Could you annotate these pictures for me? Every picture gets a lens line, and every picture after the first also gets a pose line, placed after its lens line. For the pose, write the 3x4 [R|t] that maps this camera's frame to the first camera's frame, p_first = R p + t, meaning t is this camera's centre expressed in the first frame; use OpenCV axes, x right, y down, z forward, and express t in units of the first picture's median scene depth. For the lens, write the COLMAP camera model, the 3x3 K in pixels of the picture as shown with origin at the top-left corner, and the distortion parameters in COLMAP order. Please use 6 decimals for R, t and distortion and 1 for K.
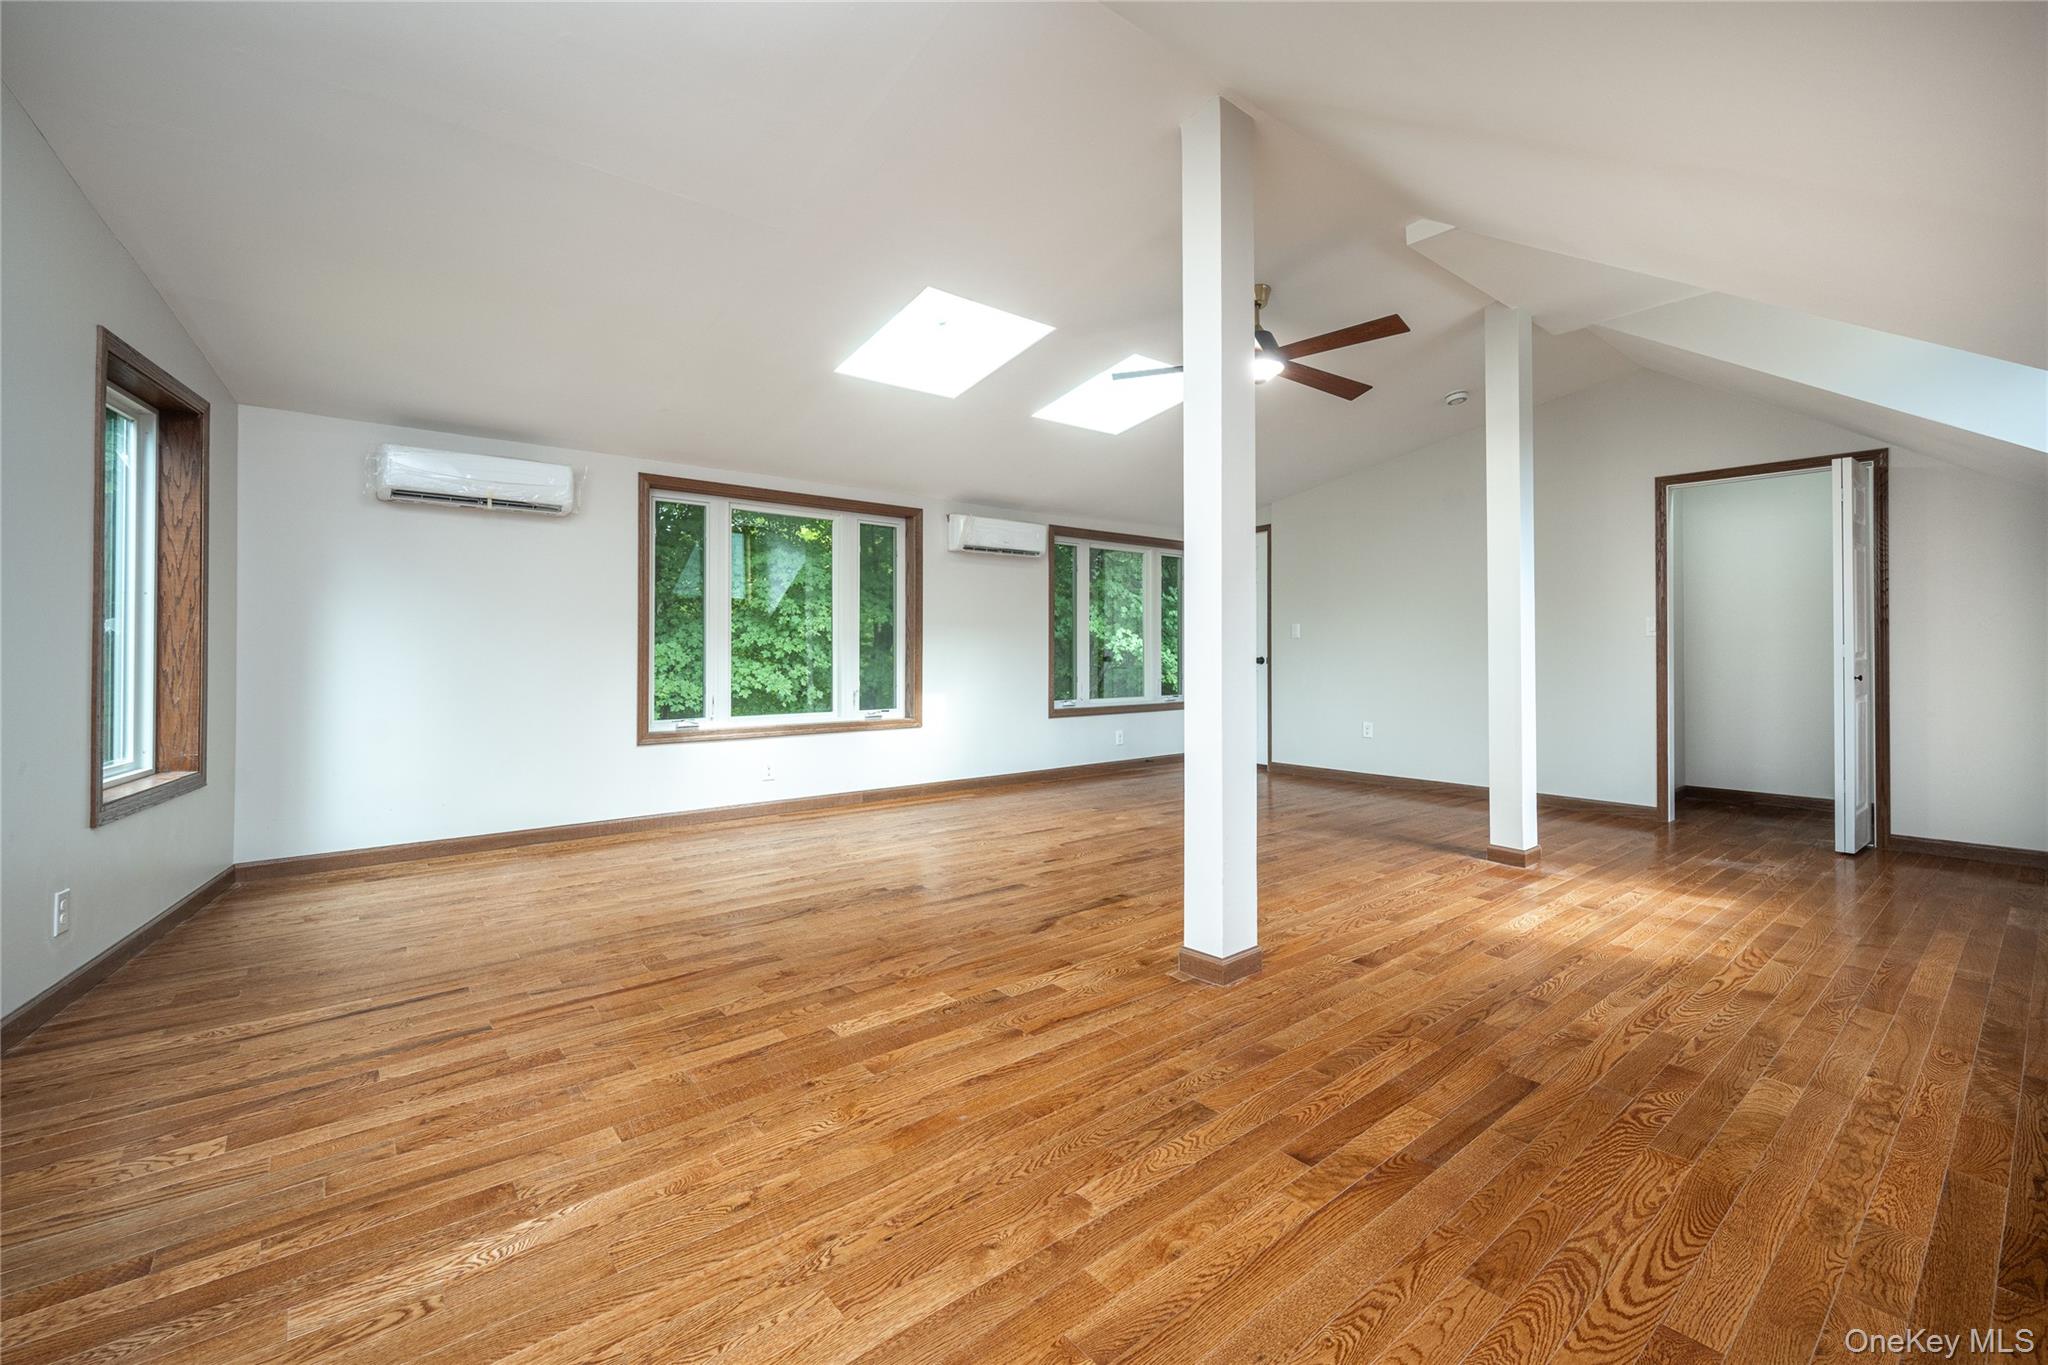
lens RADIAL K [[854.6, 0, 1030.3], [0, 854.6, 663.5], [0, 0, 1]] dist [-0.002420, -0.000653]
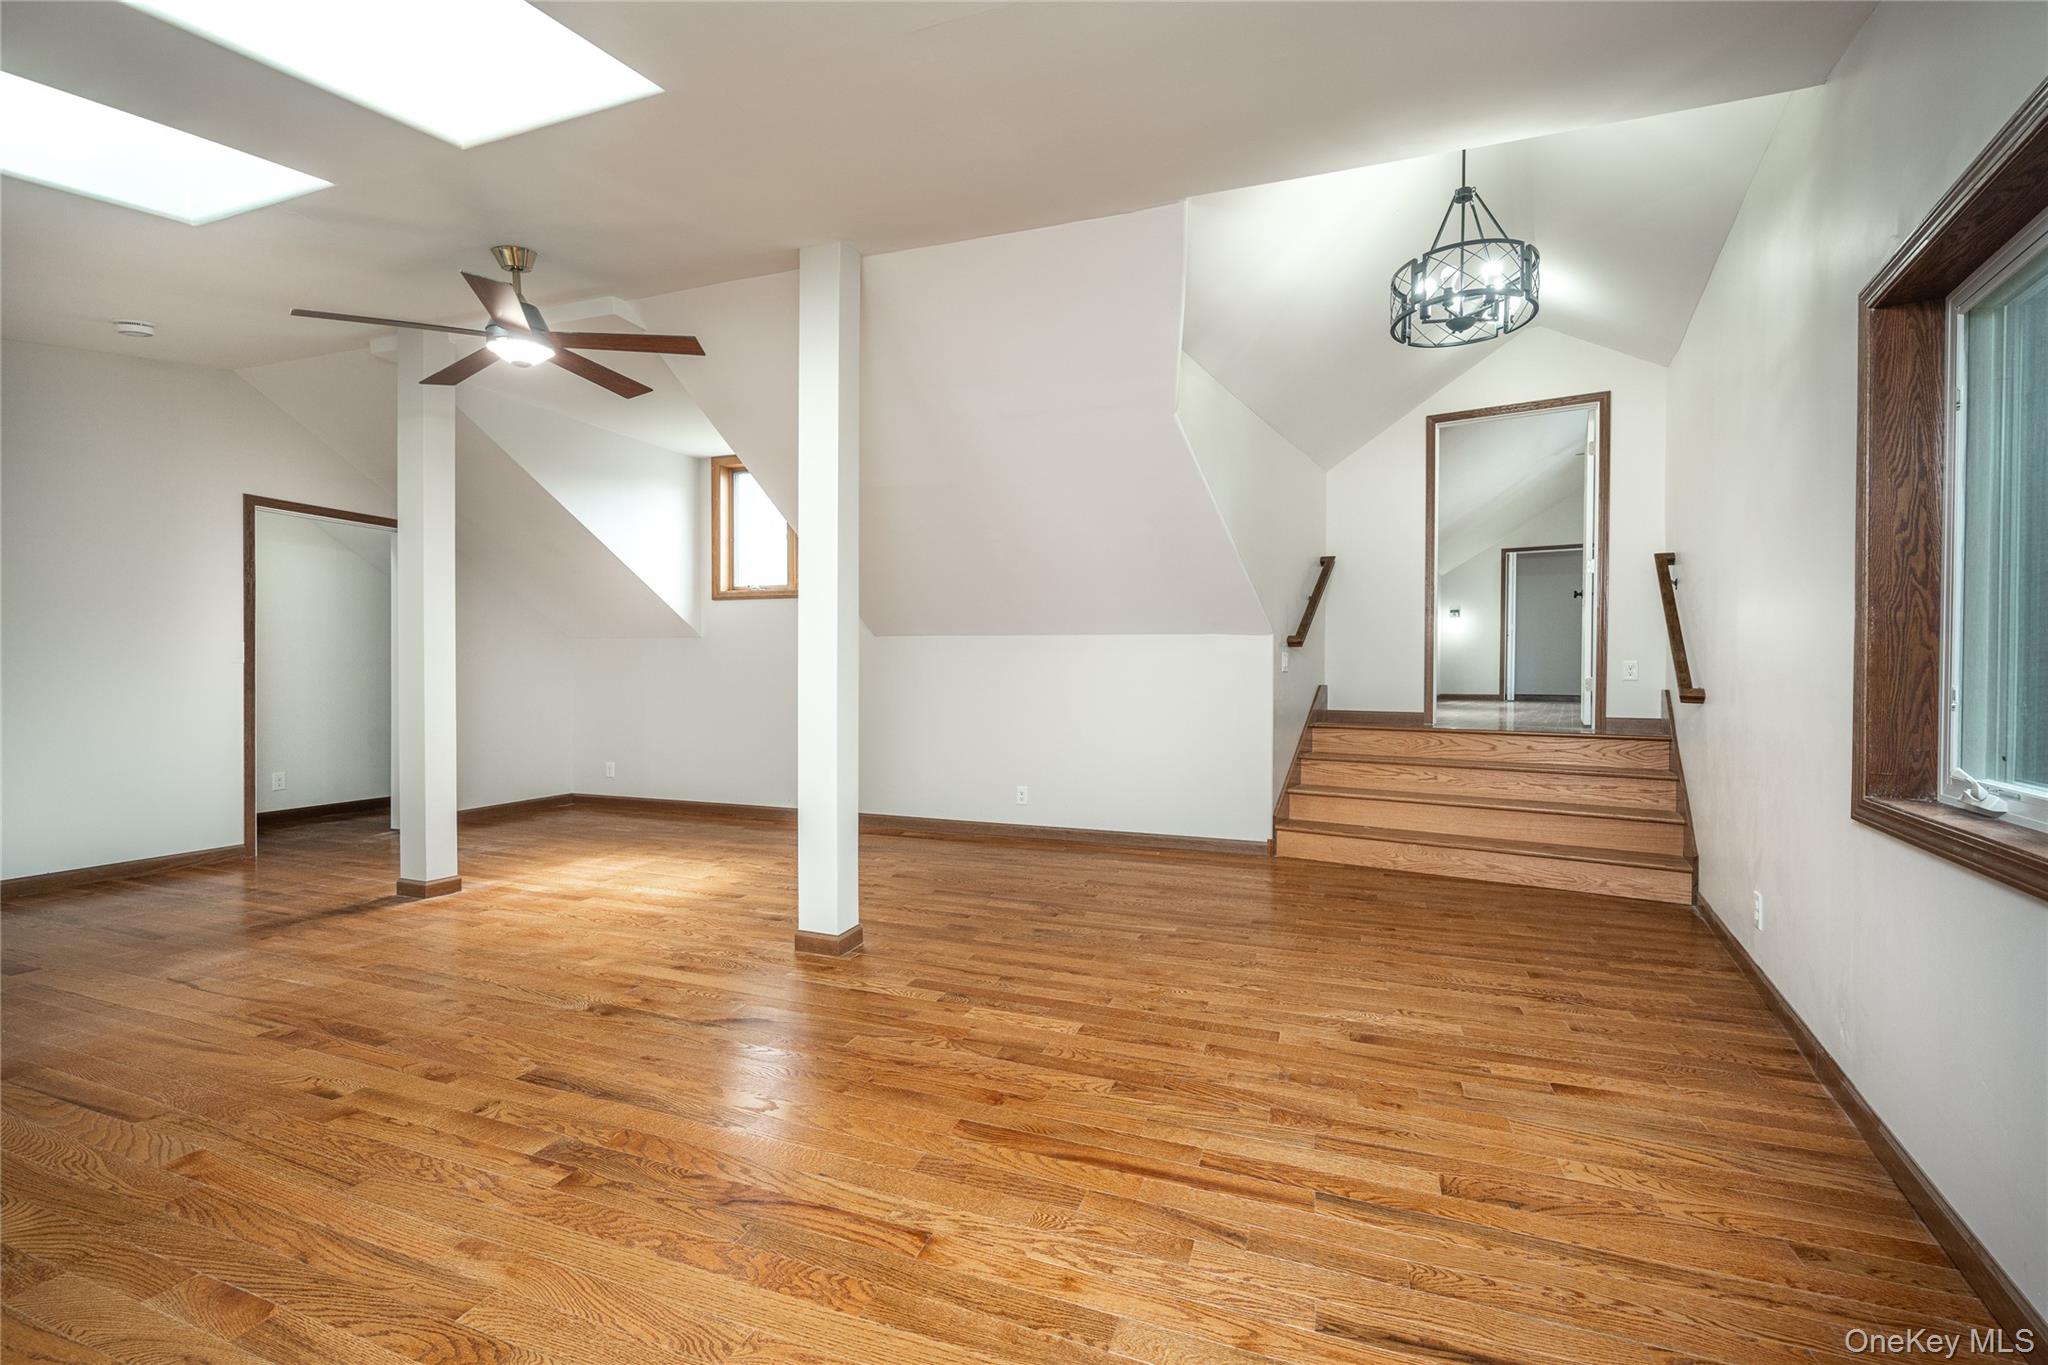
lens RADIAL K [[854.6, 0, 1033.0], [0, 854.6, 678.4], [0, 0, 1]] dist [-0.002420, -0.000653]
pose [[-0.507179, -0.010285, 0.861779, -1.132323], [0.004274, 0.999886, 0.014449, -0.052425], [-0.861830, 0.011011, -0.507077, 1.565338]]
